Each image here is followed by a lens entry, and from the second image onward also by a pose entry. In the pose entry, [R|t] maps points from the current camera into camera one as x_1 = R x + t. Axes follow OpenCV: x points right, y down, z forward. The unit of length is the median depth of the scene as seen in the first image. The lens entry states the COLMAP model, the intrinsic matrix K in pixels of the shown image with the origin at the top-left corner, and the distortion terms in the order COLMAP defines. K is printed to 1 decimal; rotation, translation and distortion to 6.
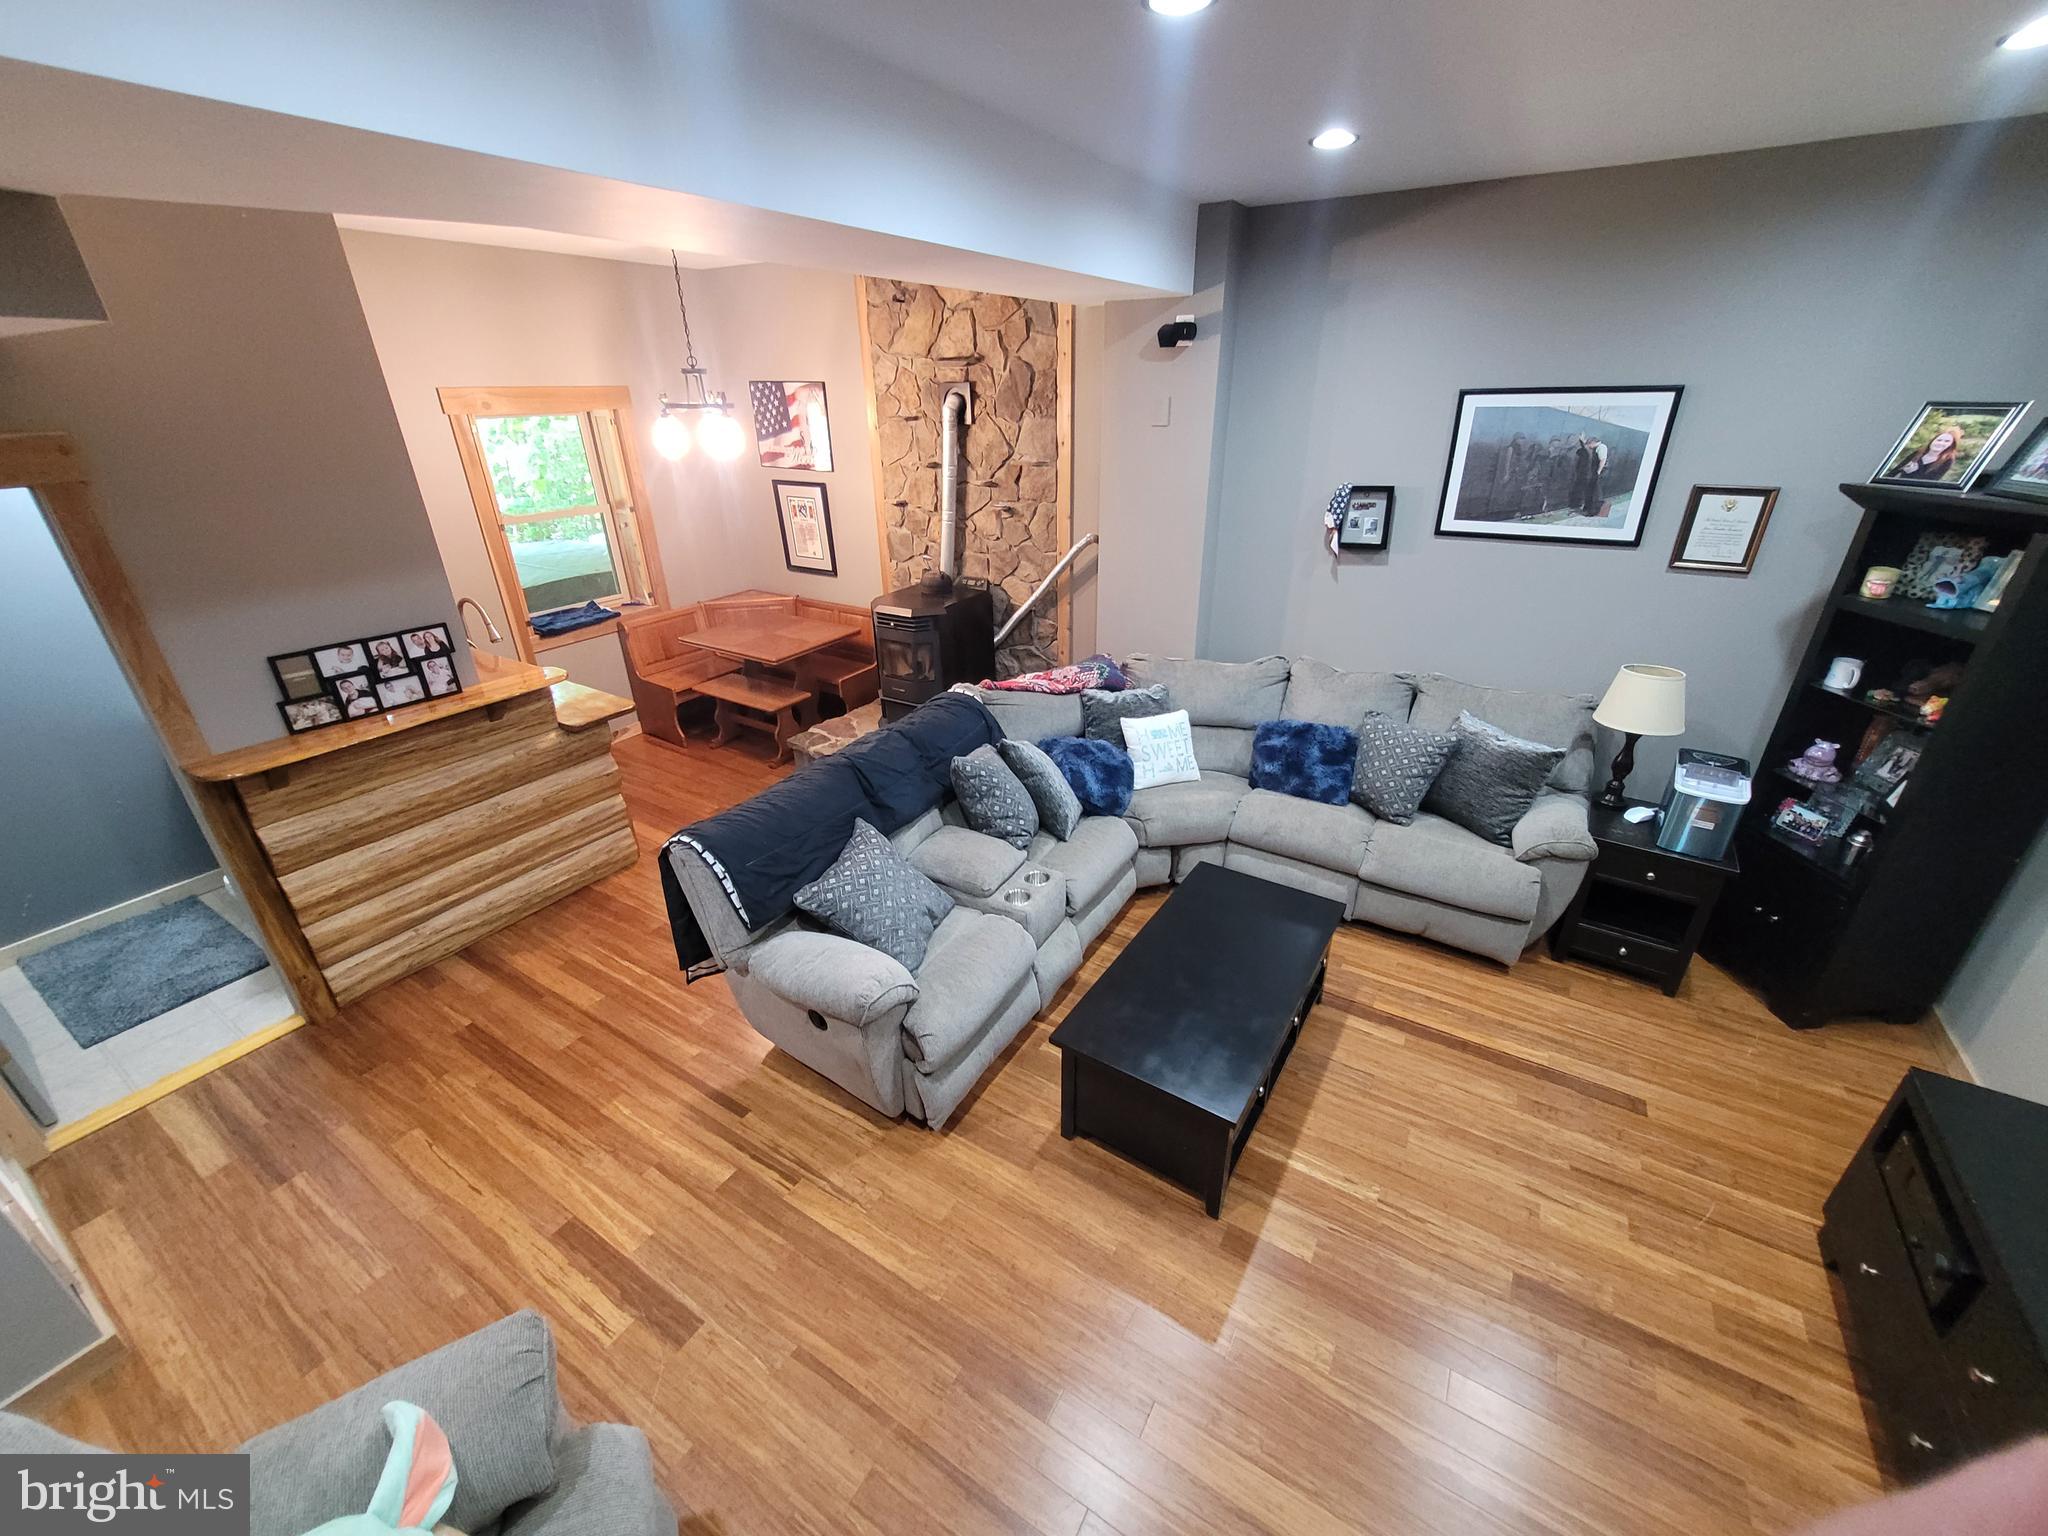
lens RADIAL K [[810.8, 0, 1027.9], [0, 810.8, 770.8], [0, 0, 1]] dist [0.000271, 0.001033]
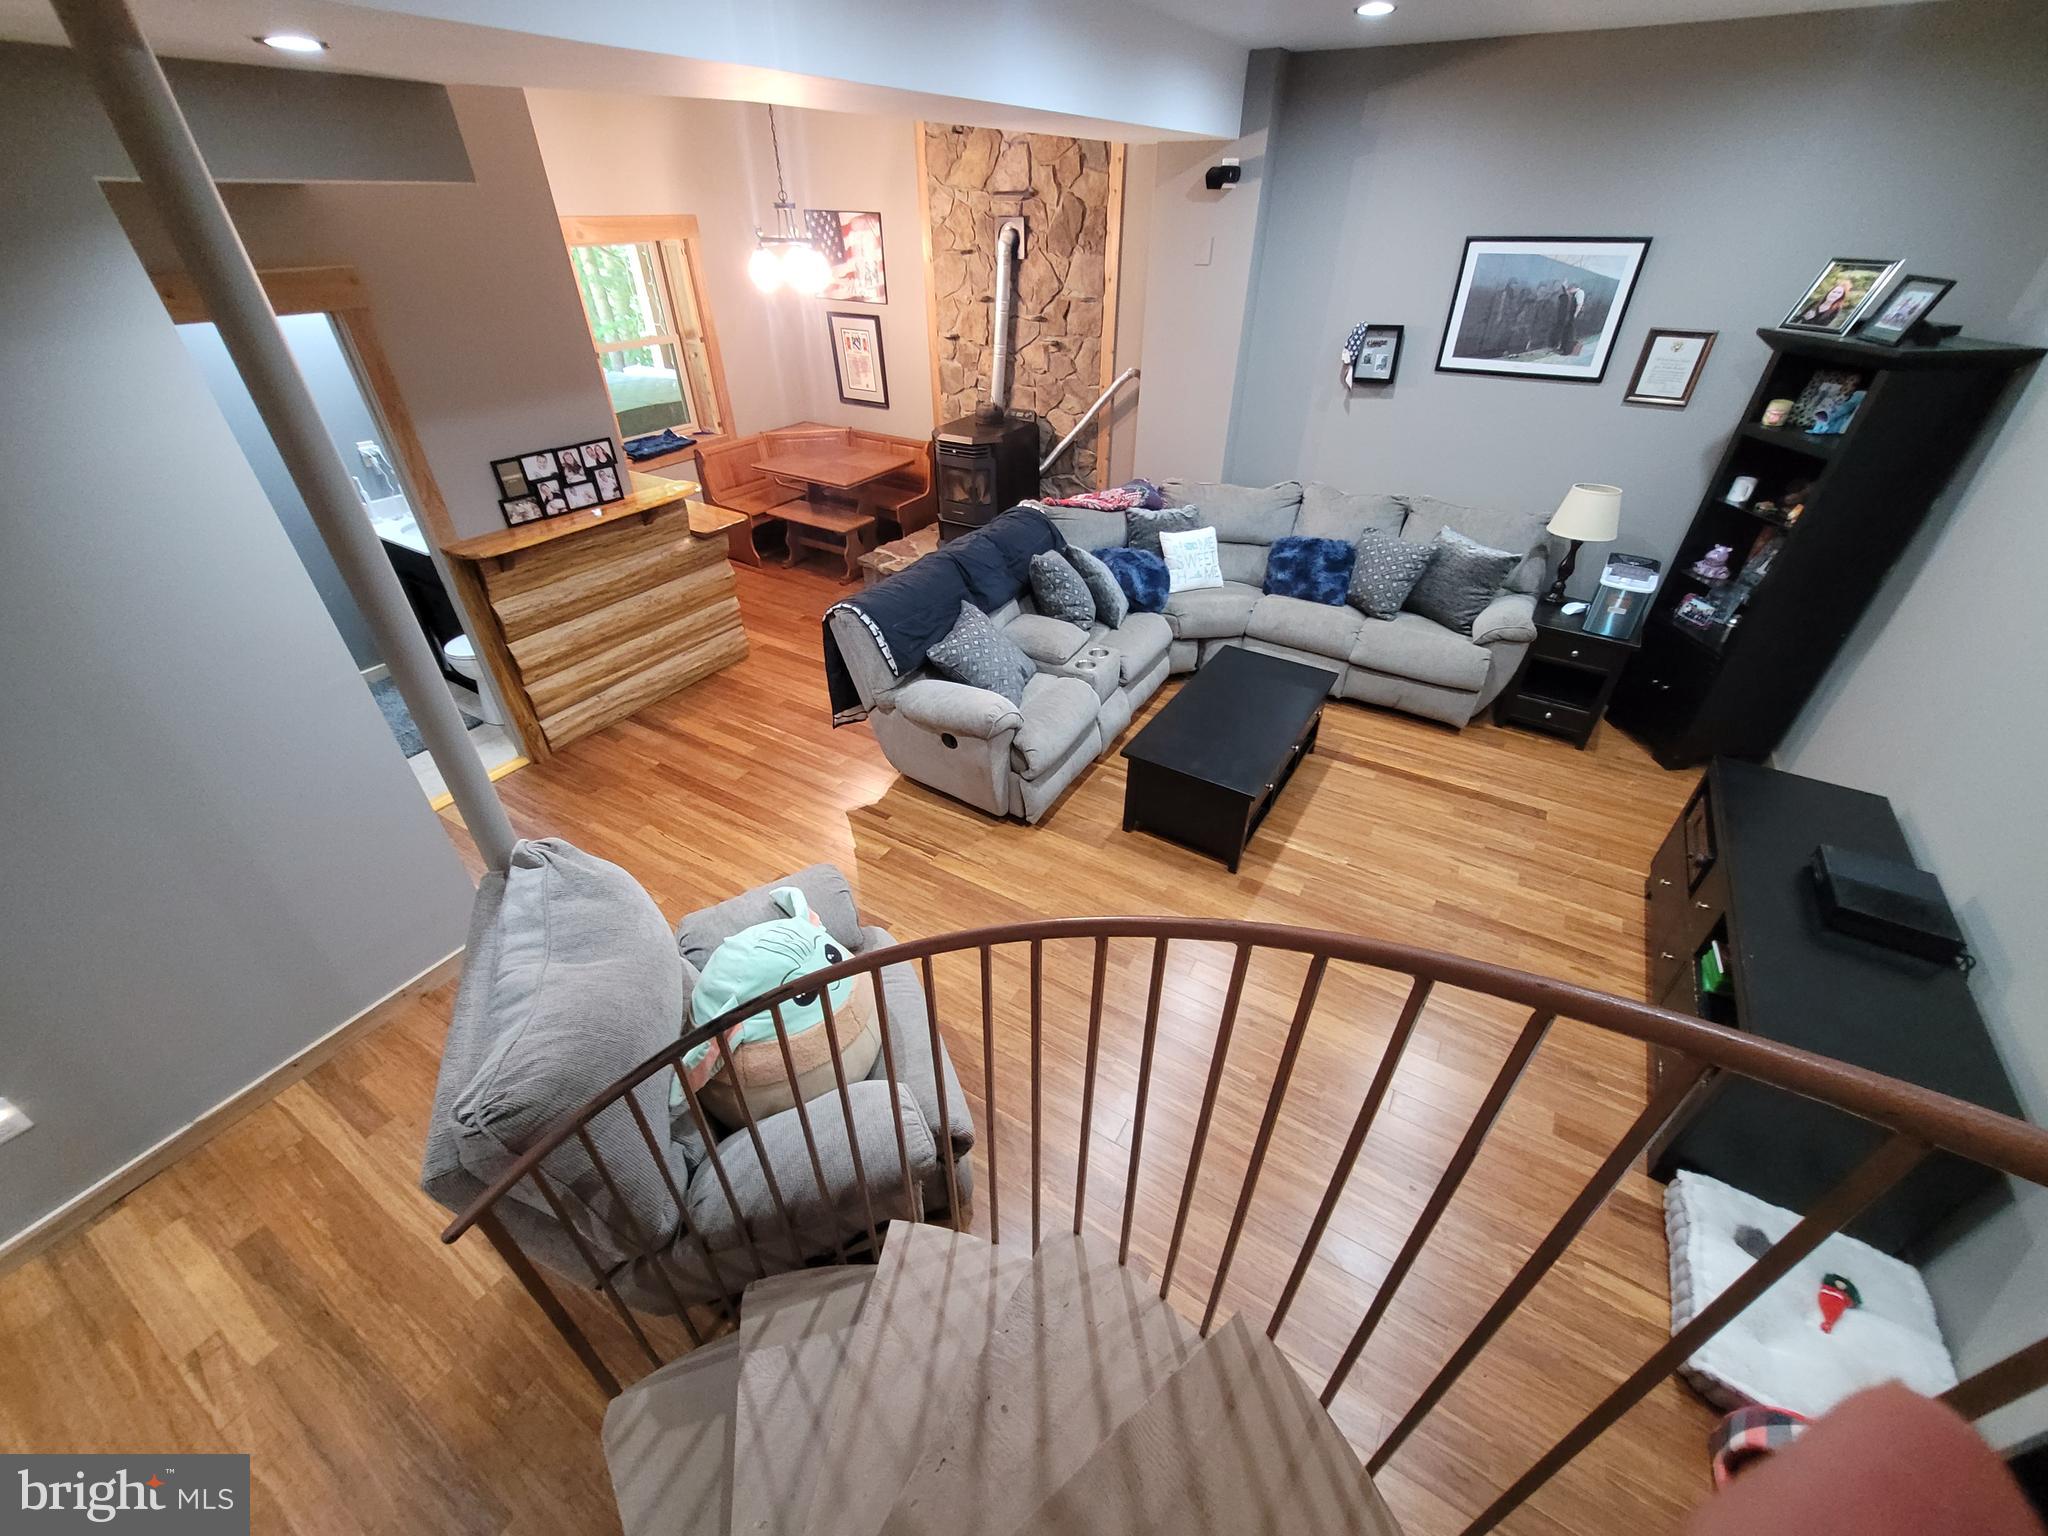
lens RADIAL K [[810.8, 0, 1028.8], [0, 810.8, 767.8], [0, 0, 1]] dist [0.000271, 0.001033]
pose [[0.999870, 0.005127, 0.015297, -0.114567], [-0.007582, 0.986262, 0.165015, 0.098563], [-0.014241, -0.165109, 0.986172, -0.278702]]
